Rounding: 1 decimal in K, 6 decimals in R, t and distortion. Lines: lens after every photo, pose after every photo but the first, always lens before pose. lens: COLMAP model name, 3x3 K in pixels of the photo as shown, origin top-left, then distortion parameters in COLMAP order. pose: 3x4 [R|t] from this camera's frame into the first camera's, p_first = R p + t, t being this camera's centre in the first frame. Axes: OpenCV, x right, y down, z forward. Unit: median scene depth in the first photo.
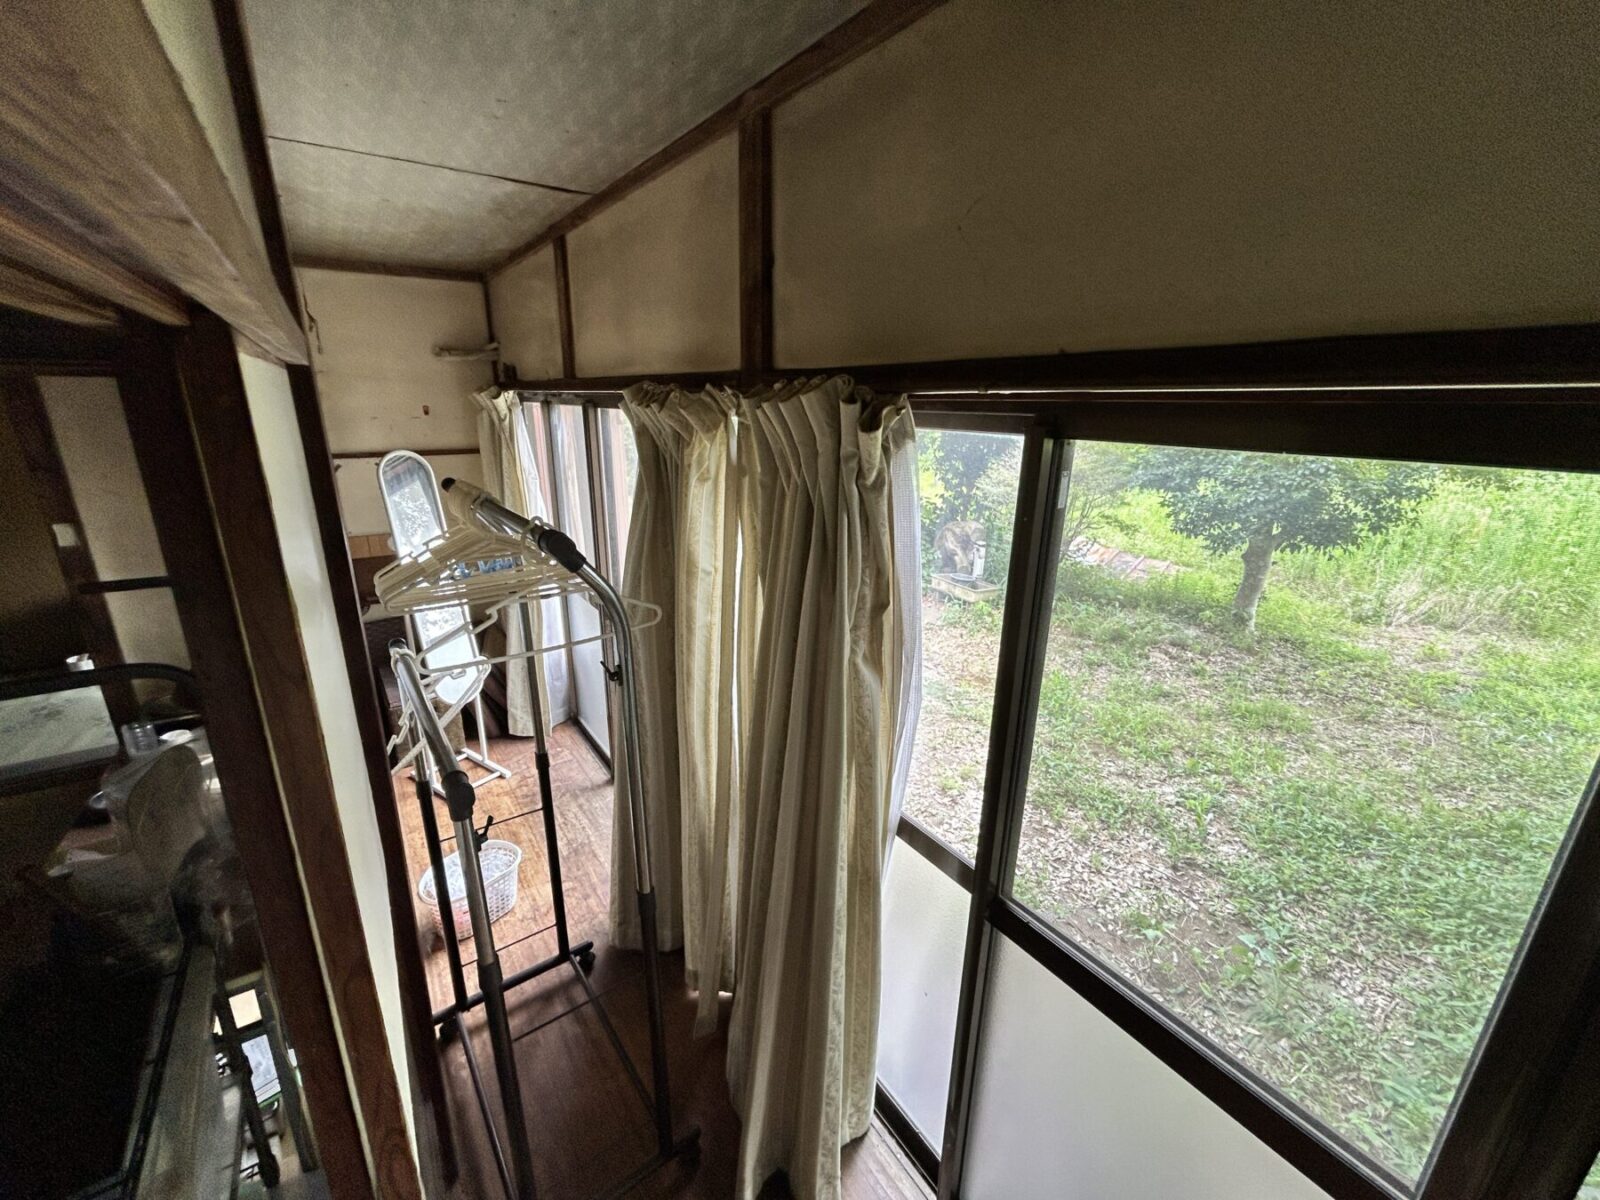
lens RADIAL K [[647.5, 0, 797.9], [0, 647.5, 596.0], [0, 0, 1]] dist [-0.001161, 0.001451]
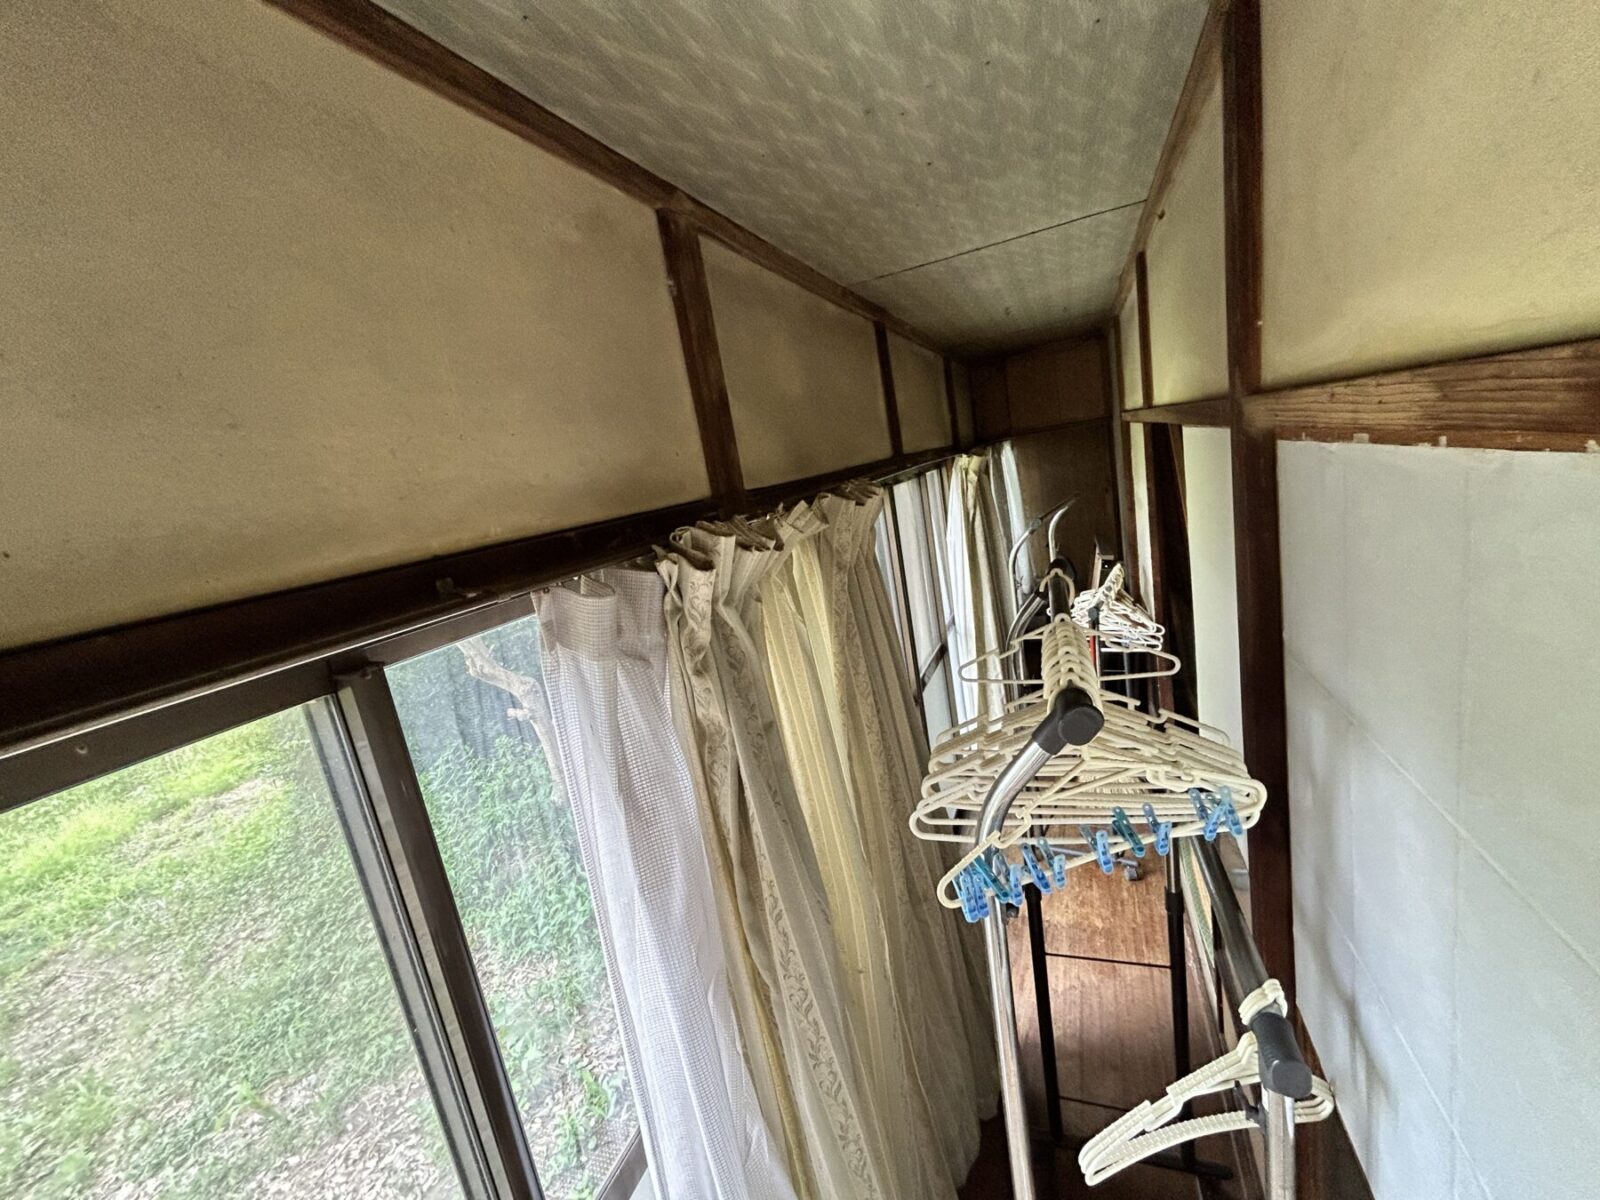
lens RADIAL K [[647.5, 0, 800.6], [0, 647.5, 600.3], [0, 0, 1]] dist [-0.001161, 0.001451]
pose [[-0.537124, -0.088828, 0.838813, -0.882006], [0.393889, 0.852944, 0.342547, -0.506921], [-0.745888, 0.514390, -0.423148, 1.426397]]
